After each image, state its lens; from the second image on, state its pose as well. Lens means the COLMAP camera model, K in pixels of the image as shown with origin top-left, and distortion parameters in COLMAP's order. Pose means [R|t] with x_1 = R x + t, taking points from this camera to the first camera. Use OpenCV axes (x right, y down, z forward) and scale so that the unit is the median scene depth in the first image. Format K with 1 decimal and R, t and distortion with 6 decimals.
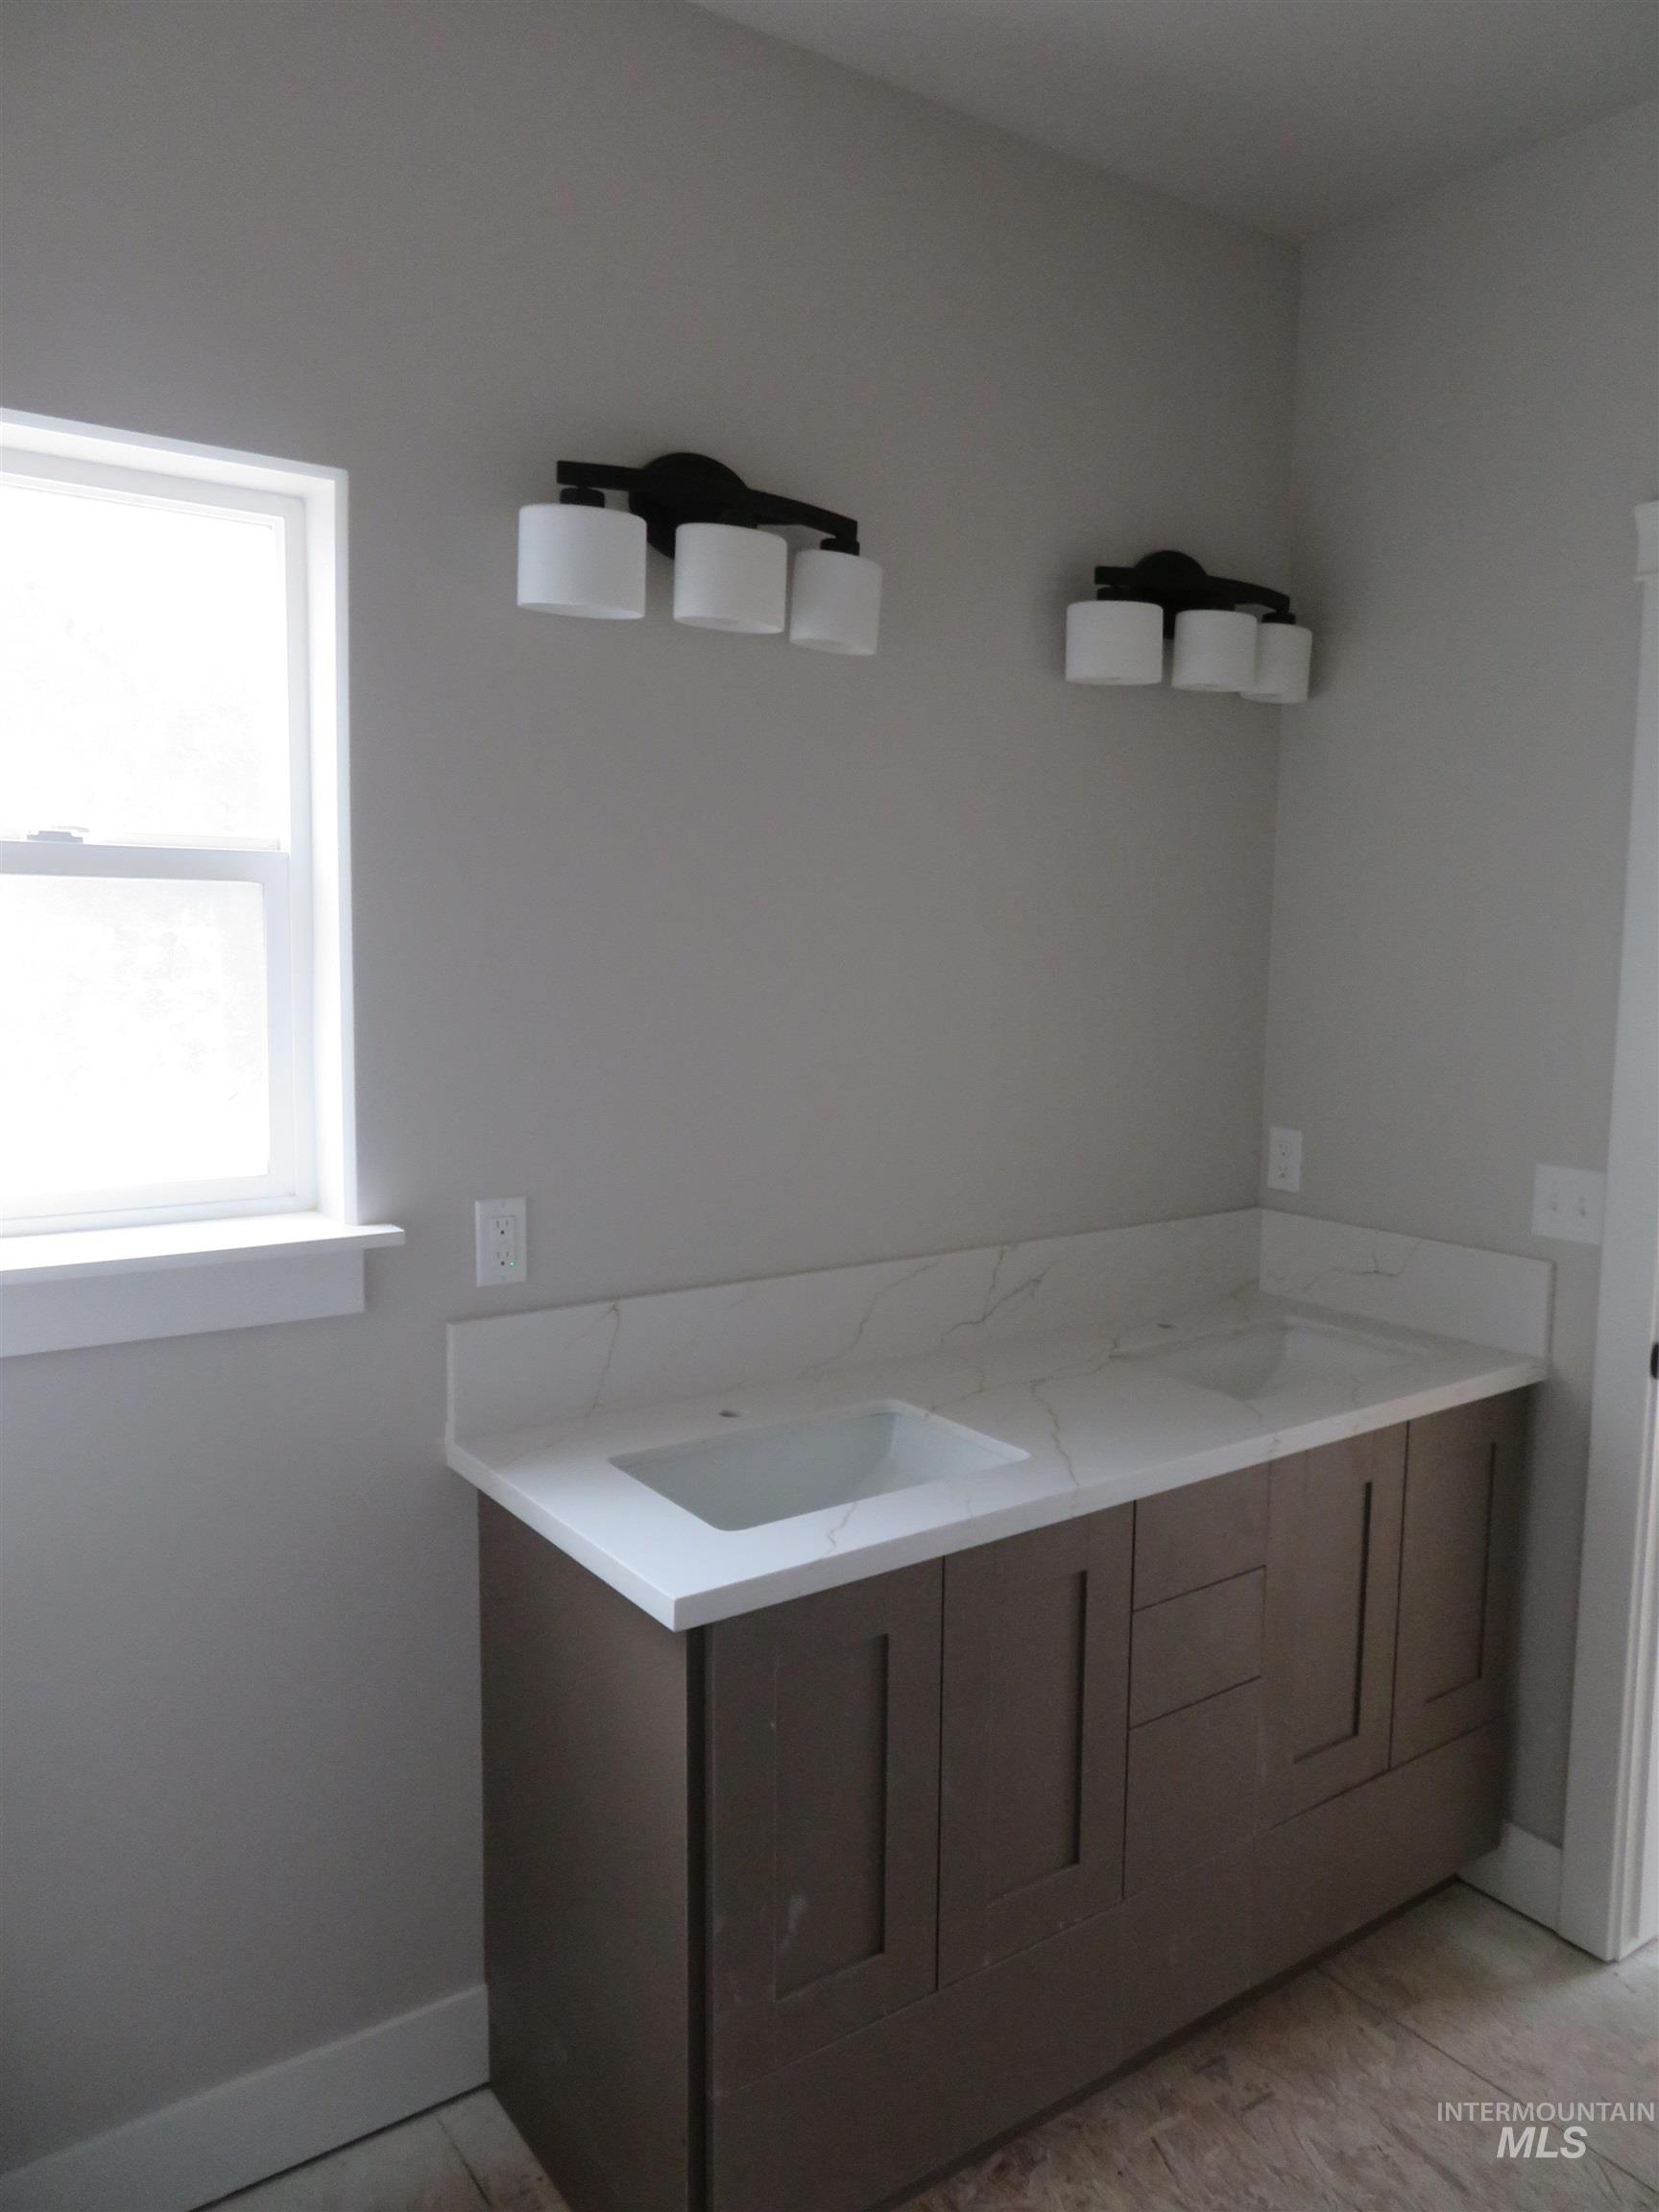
lens RADIAL K [[1578.9, 0, 831.8], [0, 1578.9, 1112.5], [0, 0, 1]] dist [-0.003602, -0.001501]
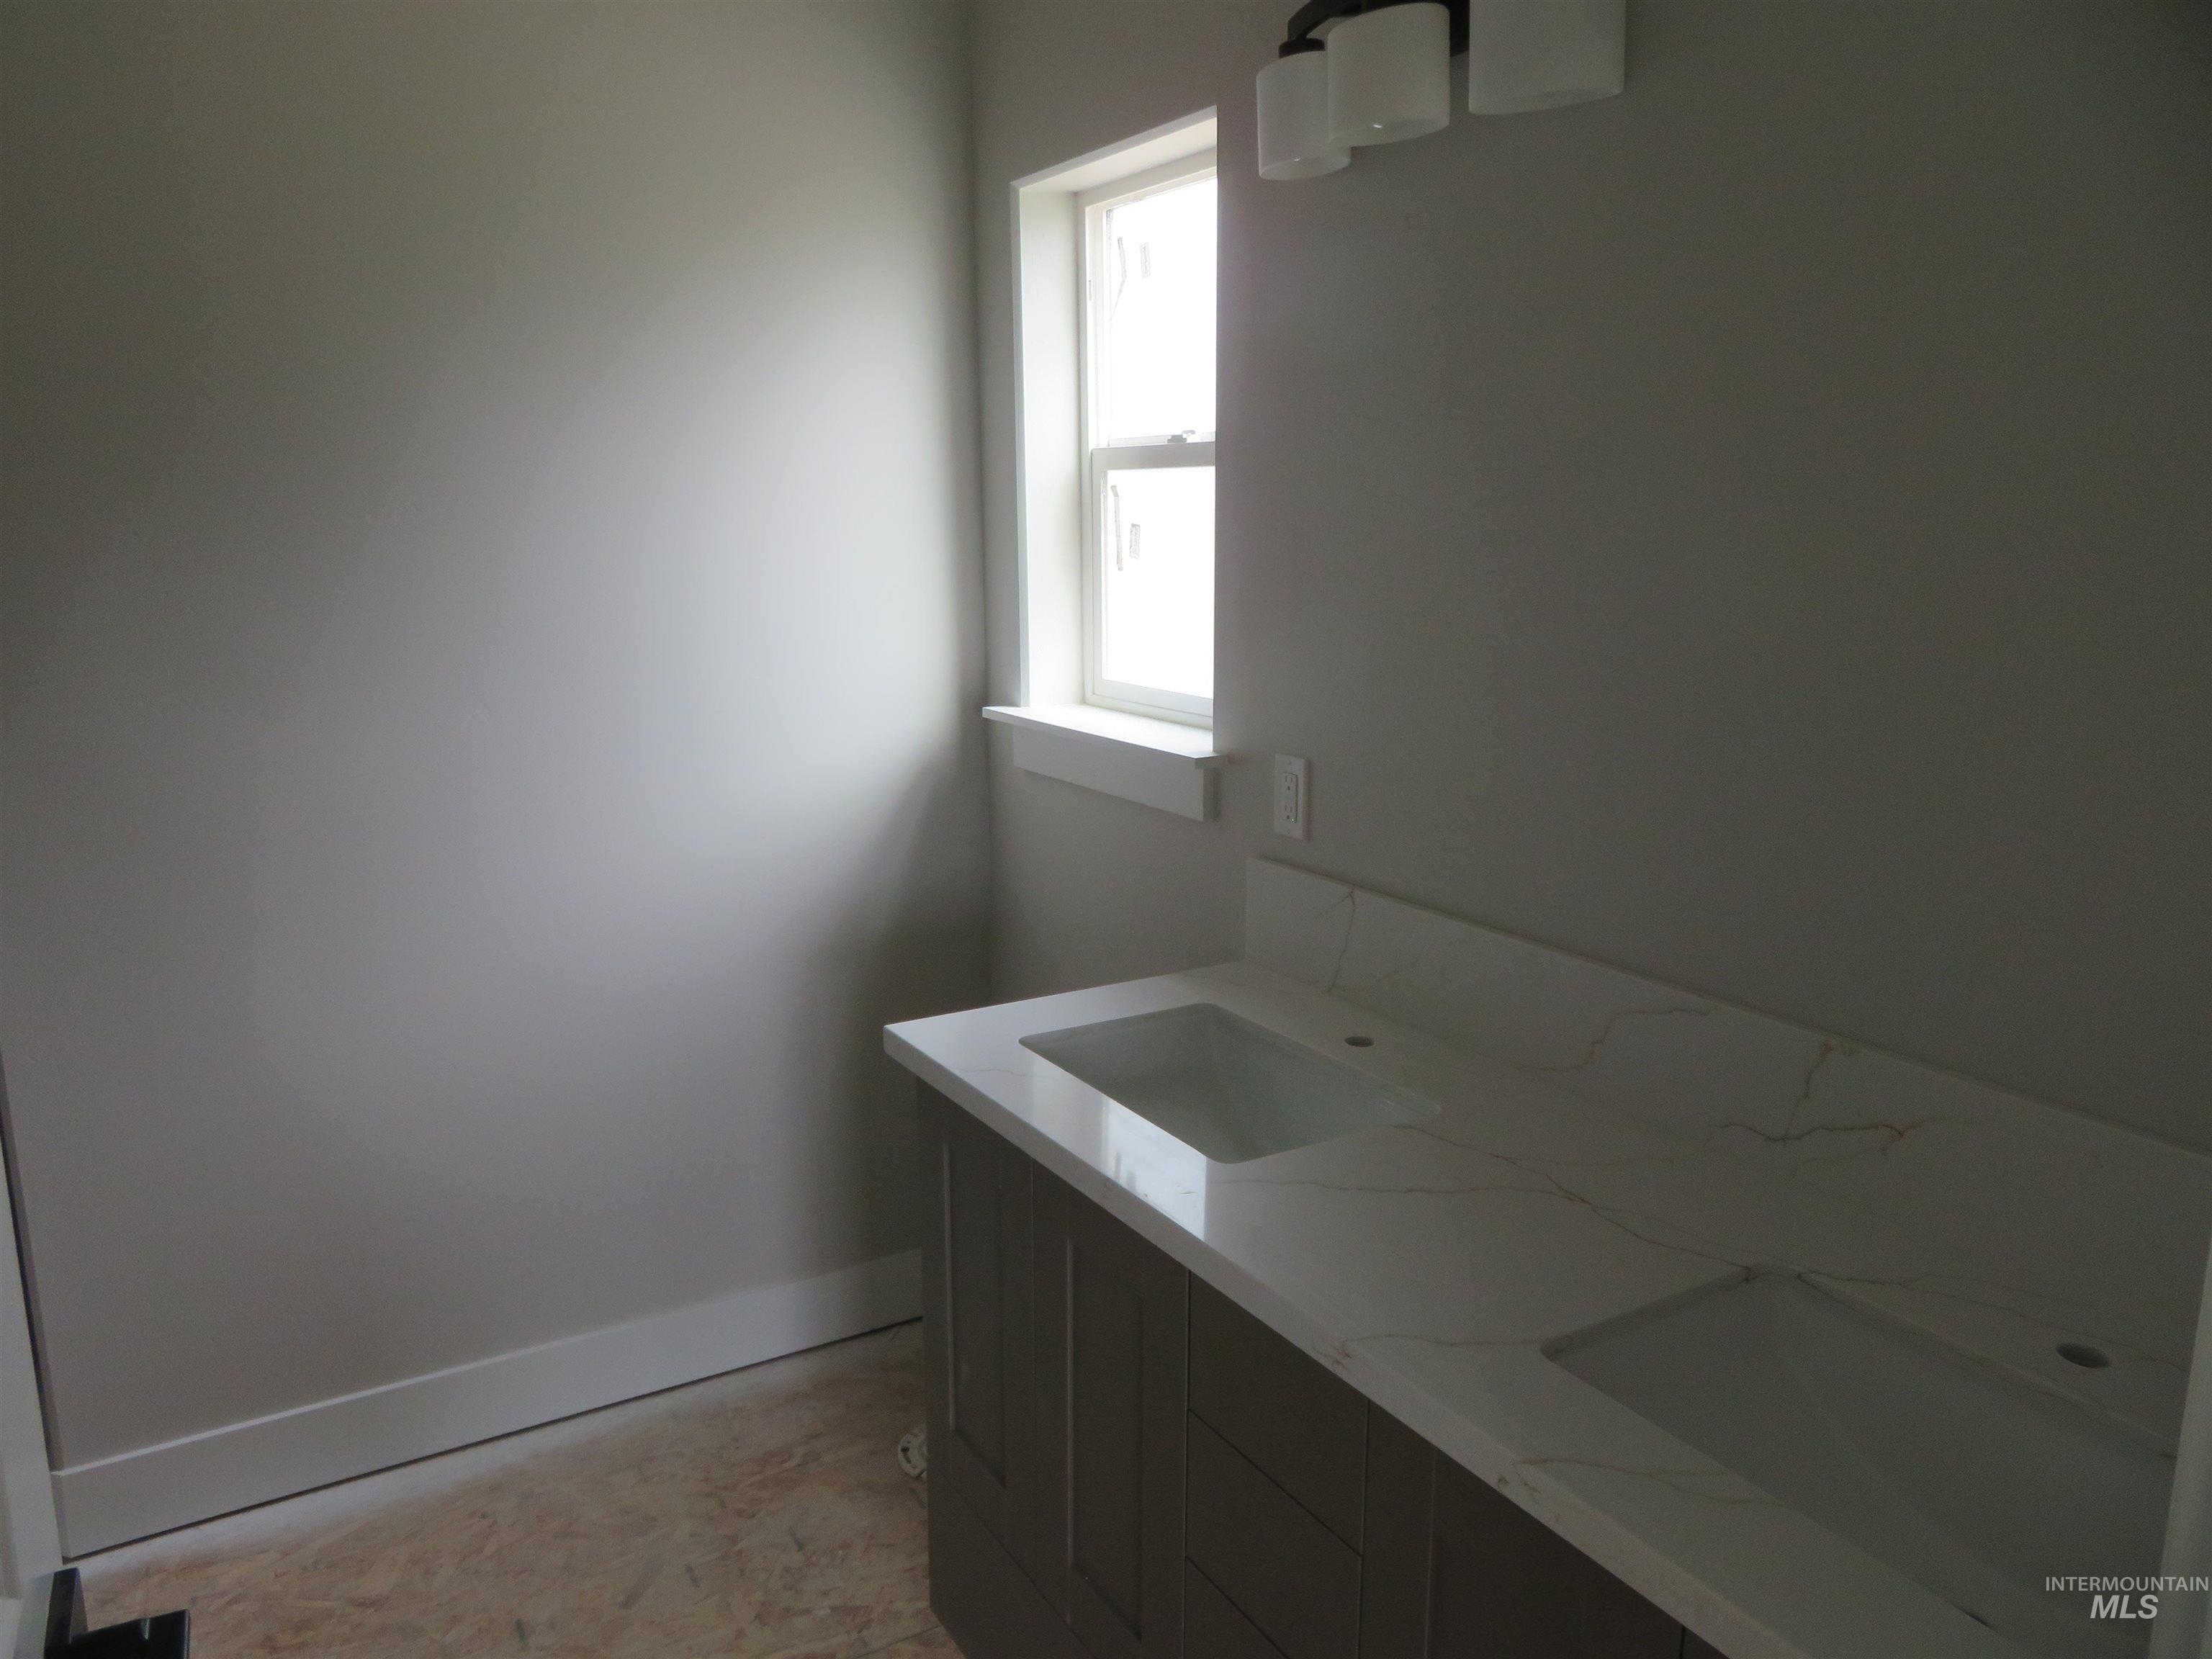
lens RADIAL K [[1578.9, 0, 1106.0], [0, 1578.9, 829.5], [0, 0, 1]] dist [-0.003602, -0.001501]
pose [[-0.098630, 0.185968, -0.977593, 0.839995], [-0.105486, 0.974894, 0.196097, -0.091419], [0.989517, 0.122464, -0.076537, 0.951868]]
